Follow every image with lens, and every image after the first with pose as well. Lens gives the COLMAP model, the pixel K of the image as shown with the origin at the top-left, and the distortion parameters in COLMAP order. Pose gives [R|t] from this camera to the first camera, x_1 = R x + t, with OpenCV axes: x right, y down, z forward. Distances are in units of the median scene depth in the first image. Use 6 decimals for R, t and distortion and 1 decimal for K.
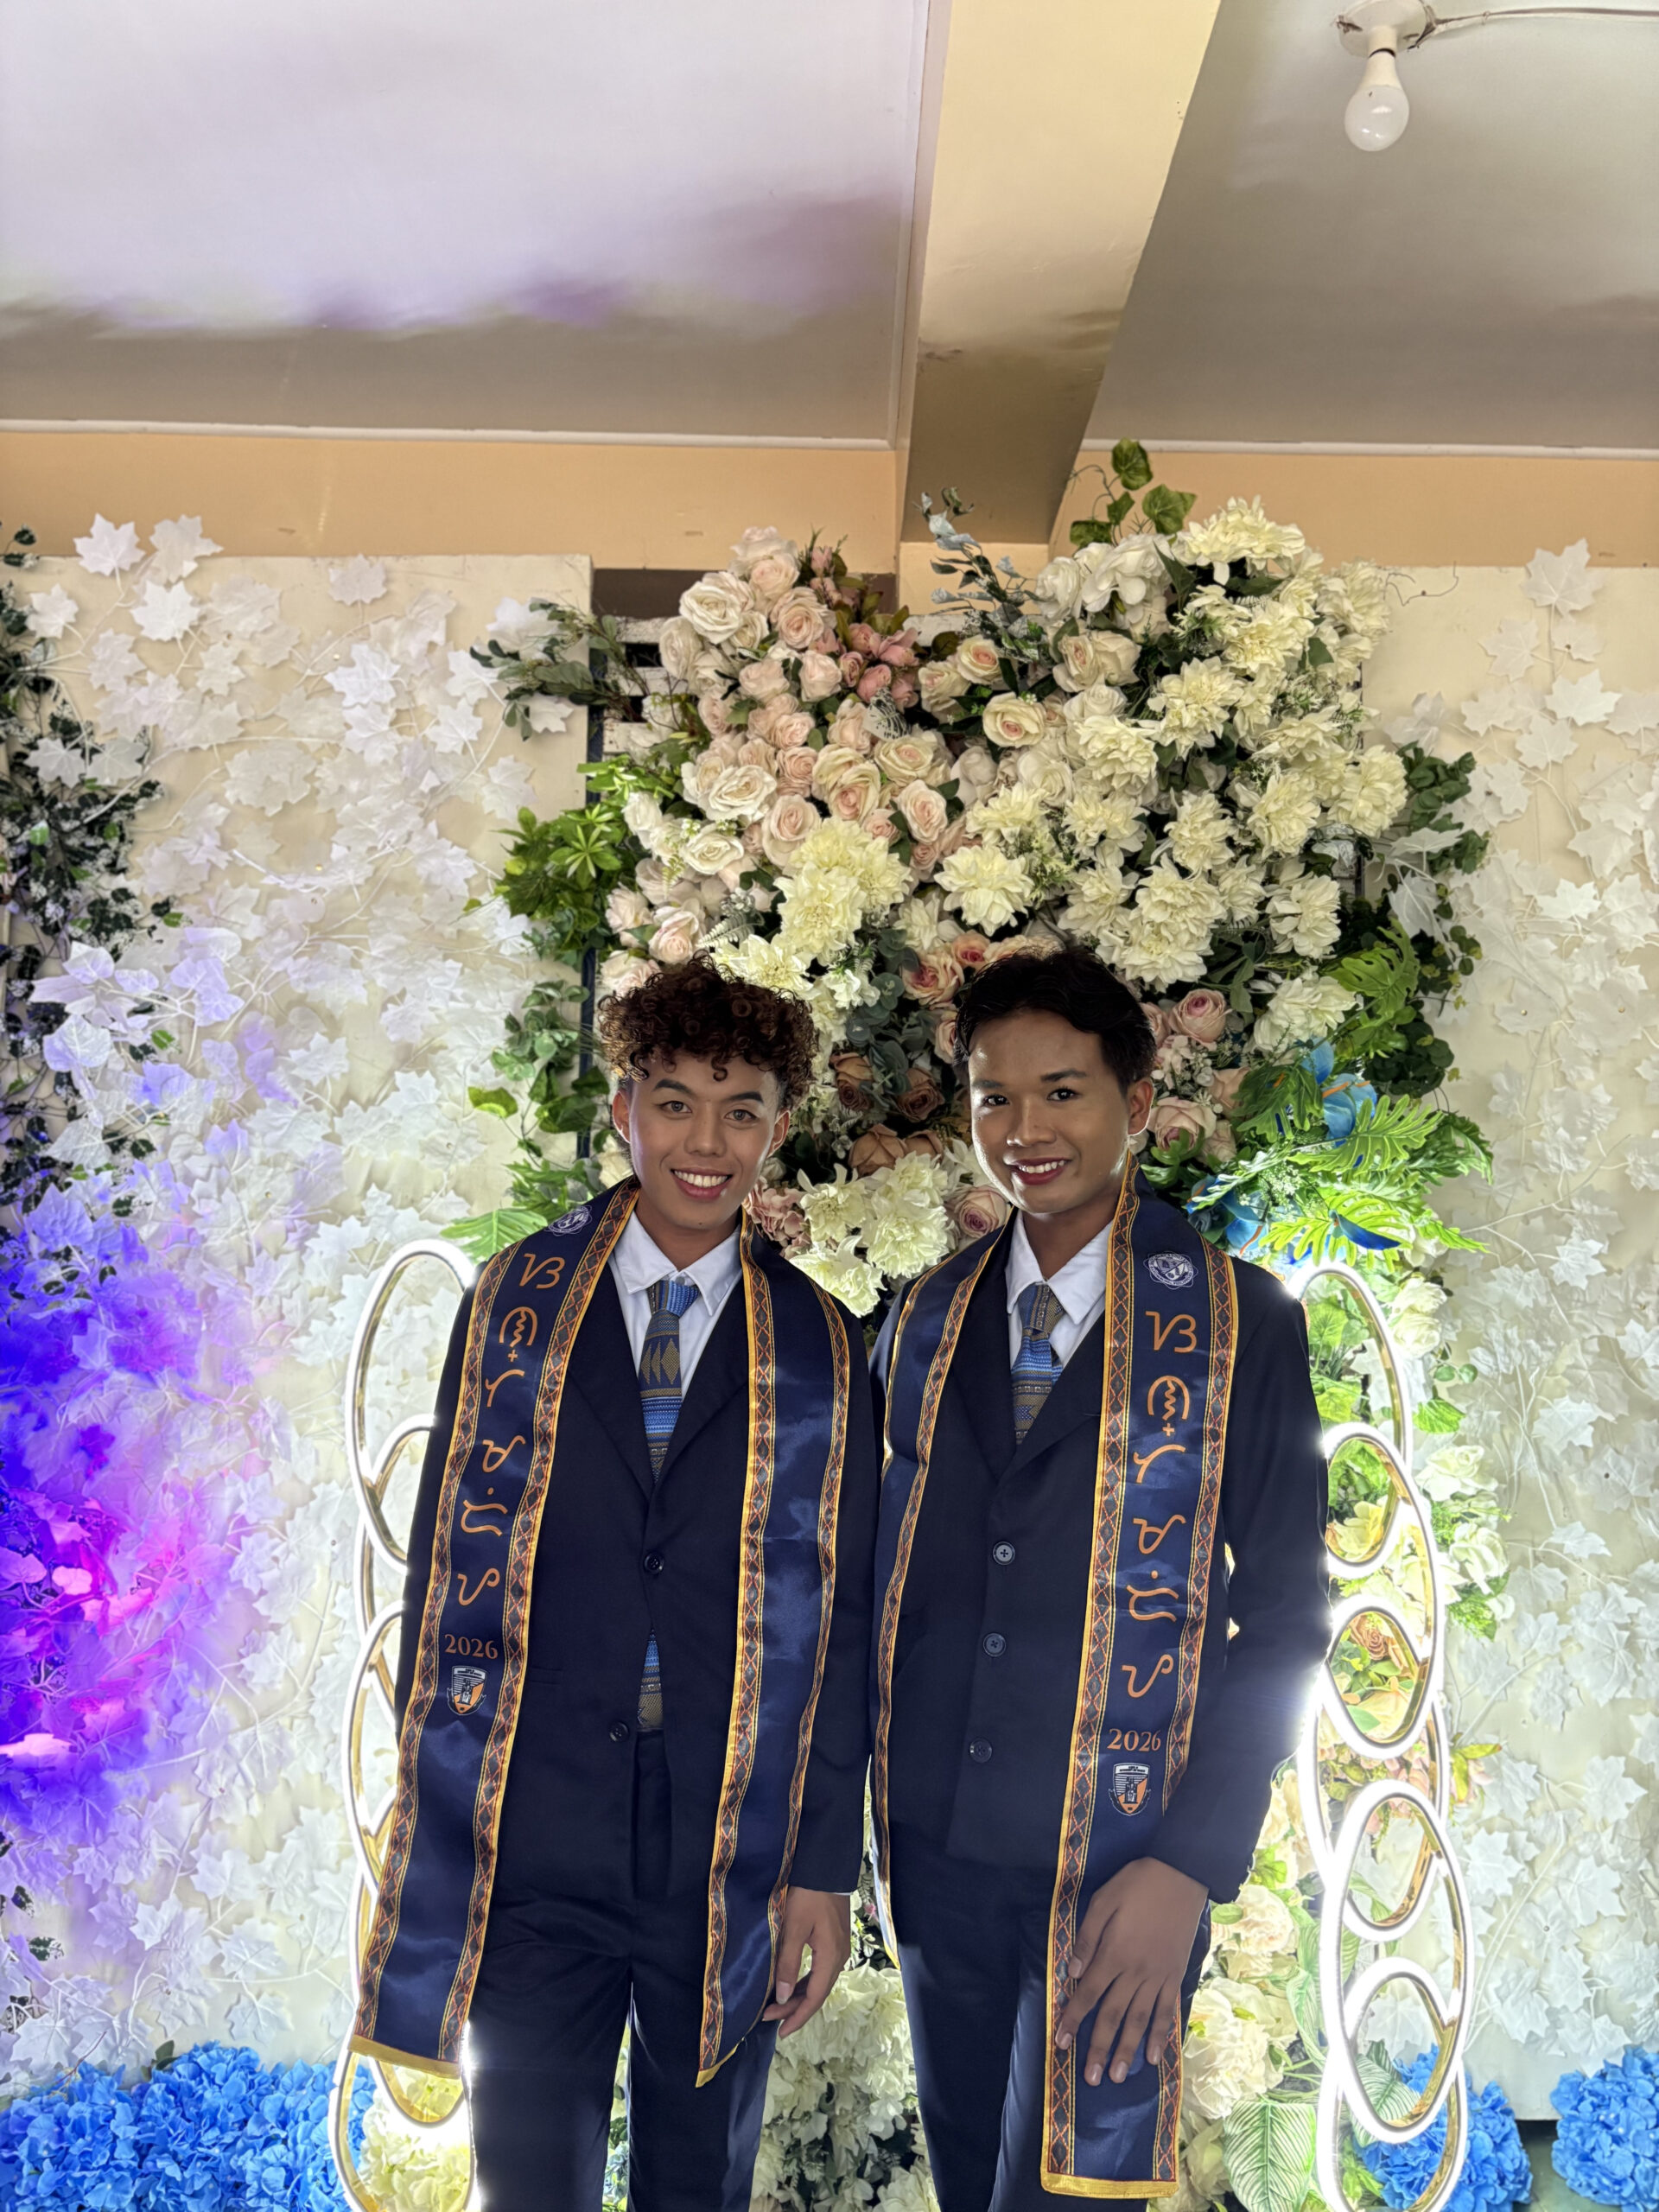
lens RADIAL K [[1685.4, 0, 821.5], [0, 1685.4, 1105.8], [0, 0, 1]] dist [0.043078, -0.037364]
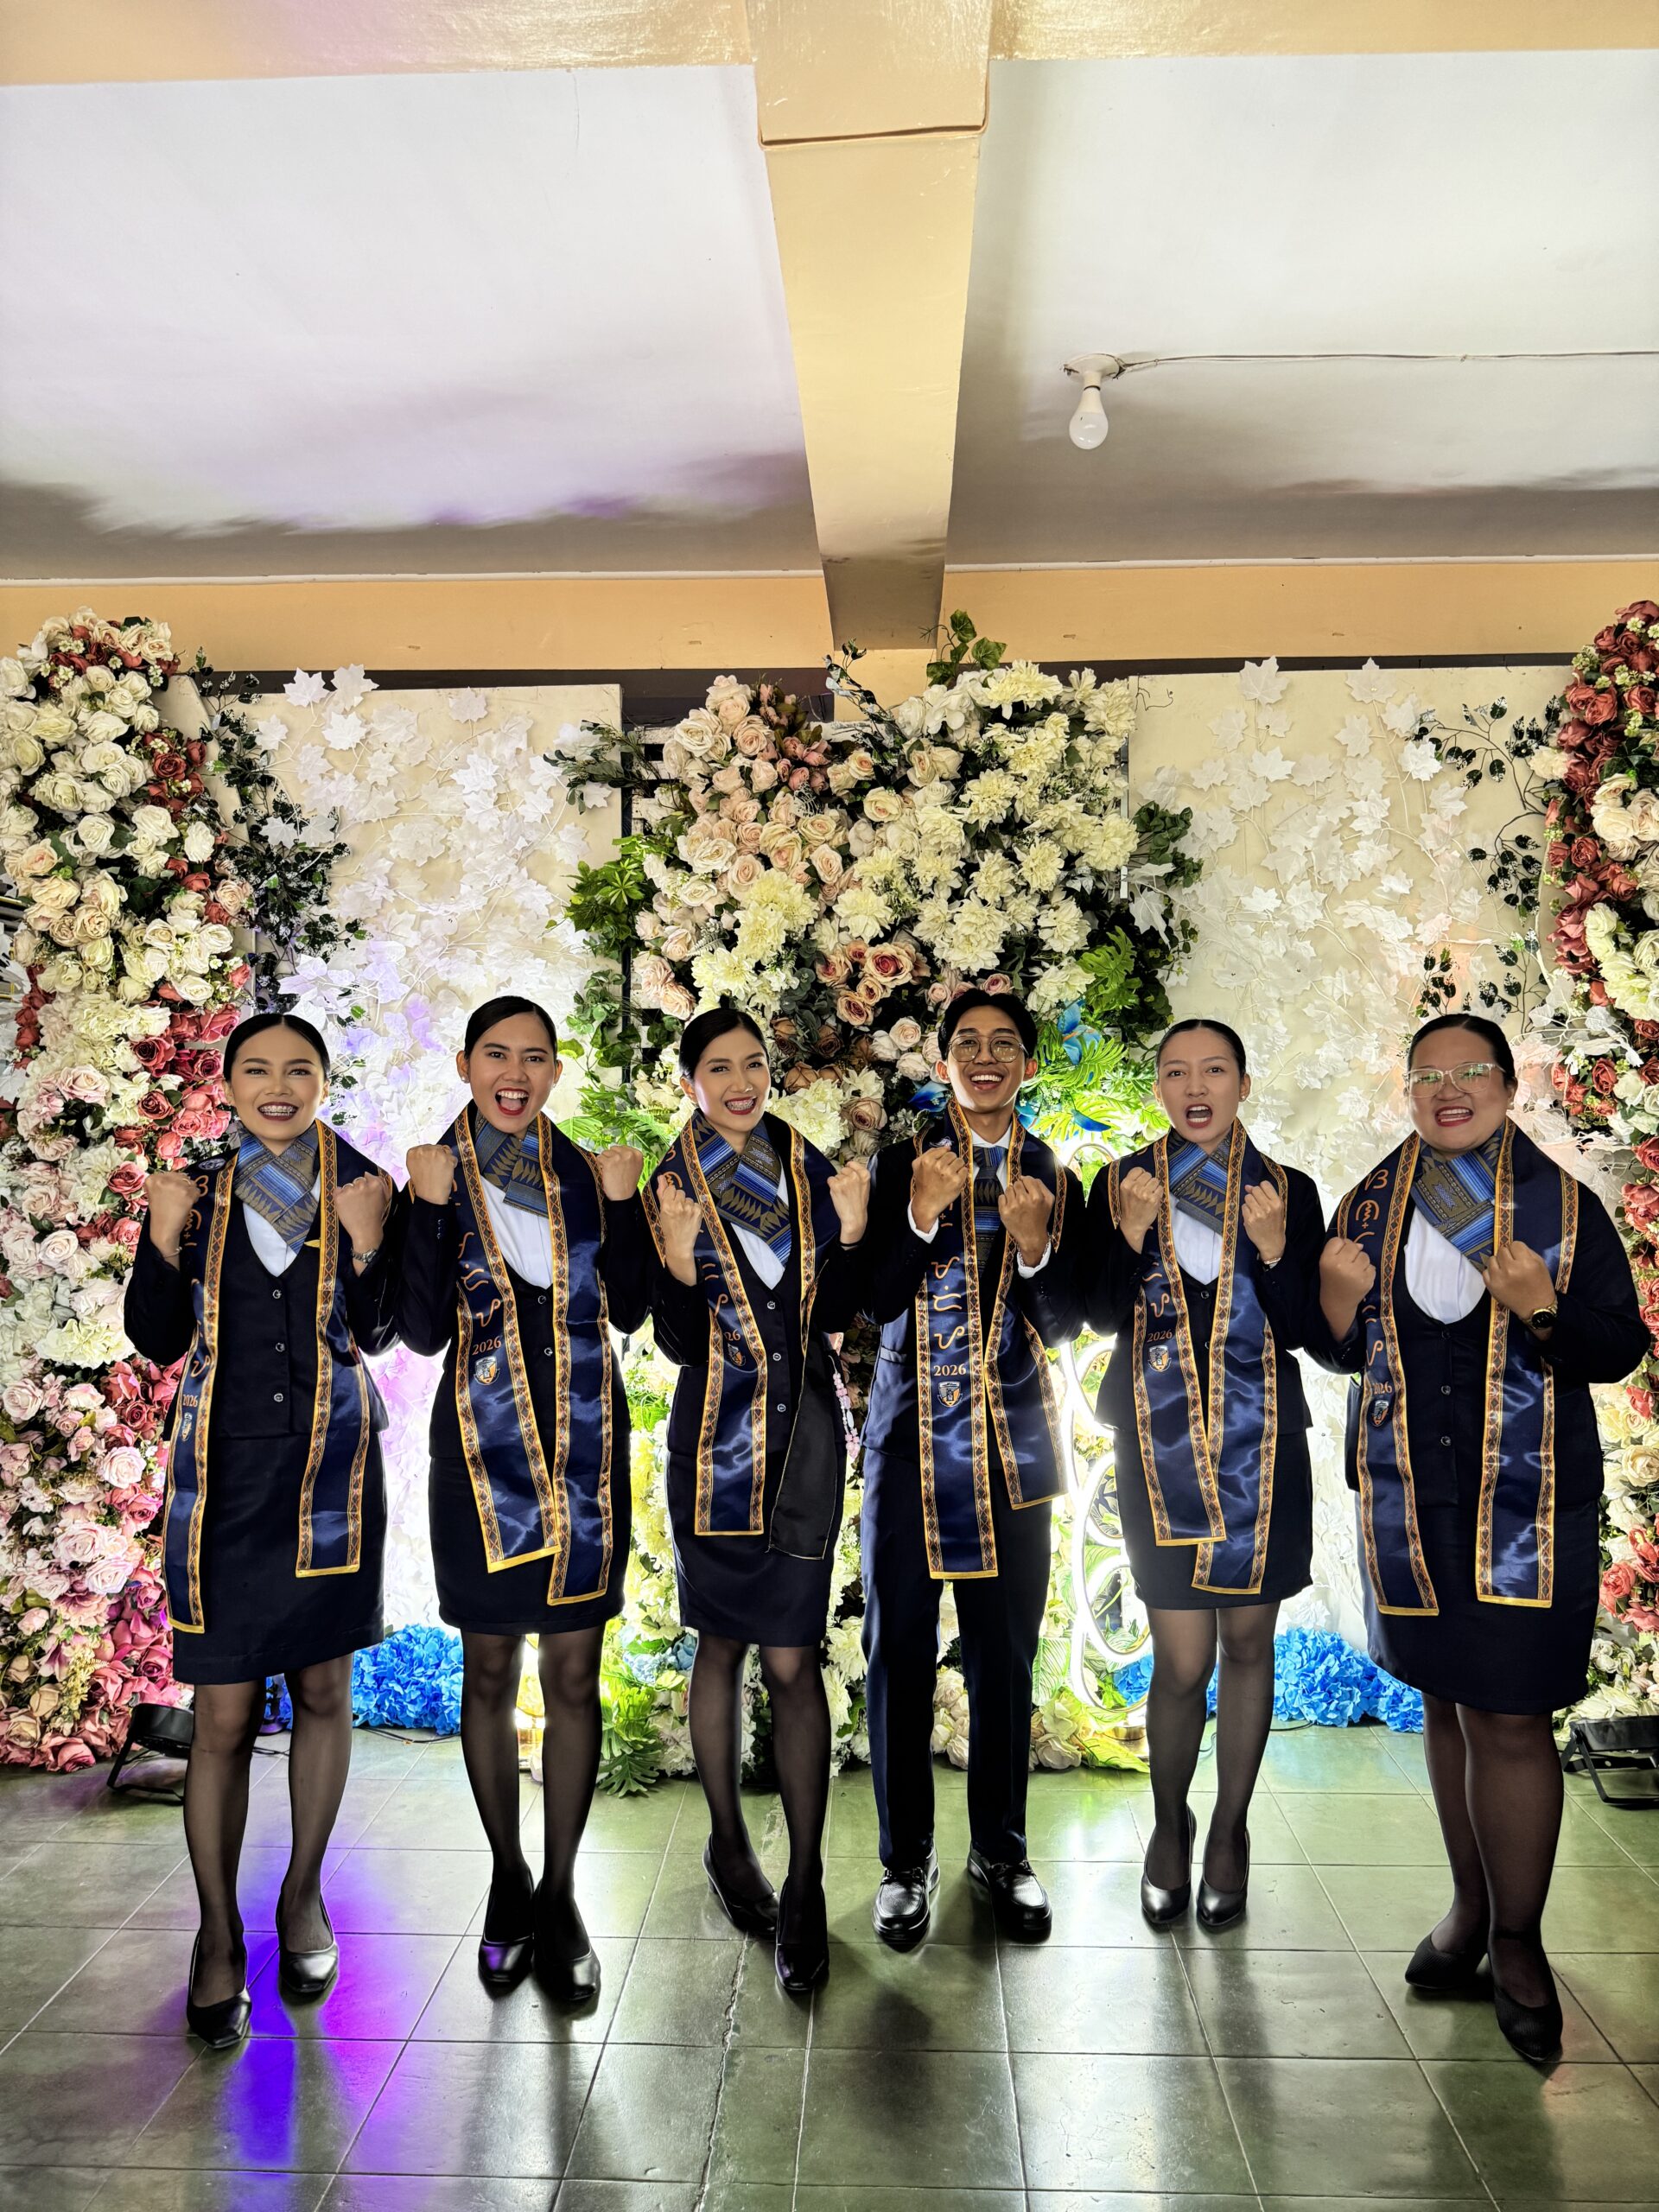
lens RADIAL K [[1560.1, 0, 826.2], [0, 1560.1, 1096.7], [0, 0, 1]] dist [0.095699, 0.001920]
pose [[0.998930, -0.021259, -0.041081, 0.106324], [0.023844, 0.997697, 0.063492, -0.044670], [0.039637, -0.064403, 0.997136, -0.456018]]
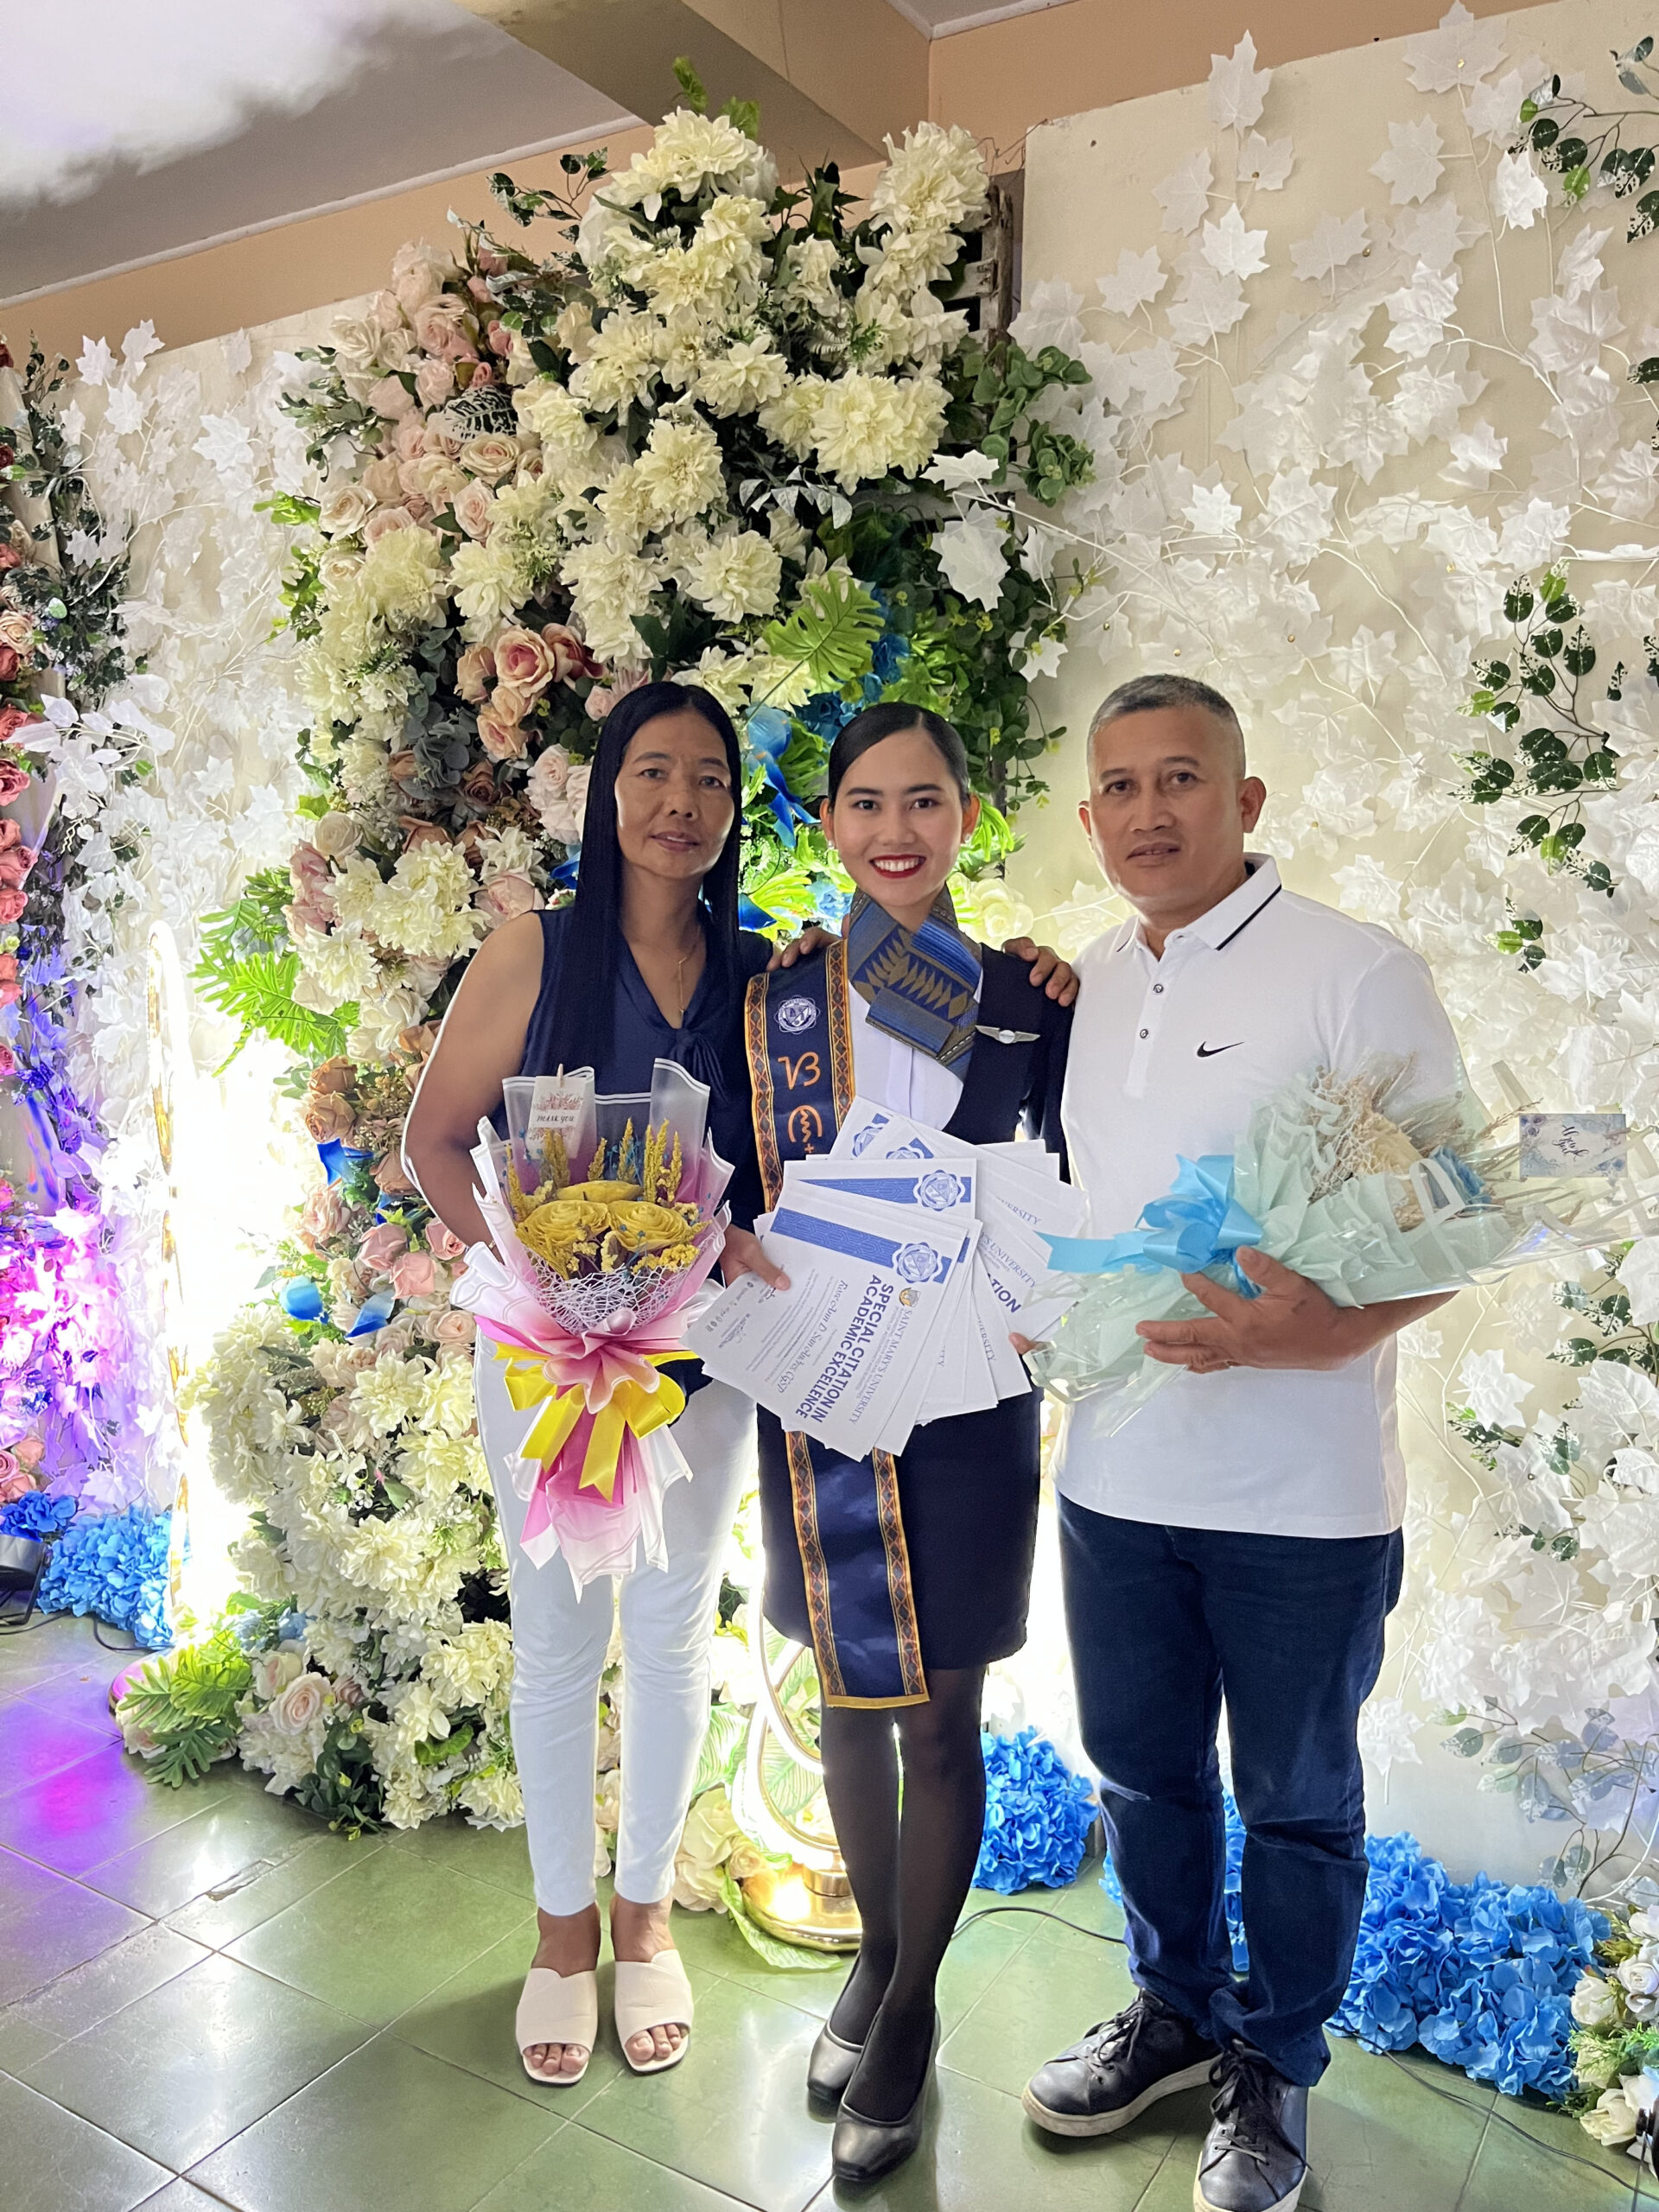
lens RADIAL K [[1660.2, 0, 845.8], [0, 1660.2, 1094.2], [0, 0, 1]] dist [0.009667, -0.010282]
pose [[0.864751, 0.045709, -0.500117, 0.726521], [0.044037, 0.985112, 0.166180, 0.019044], [0.500267, -0.165728, 0.849863, 0.172685]]
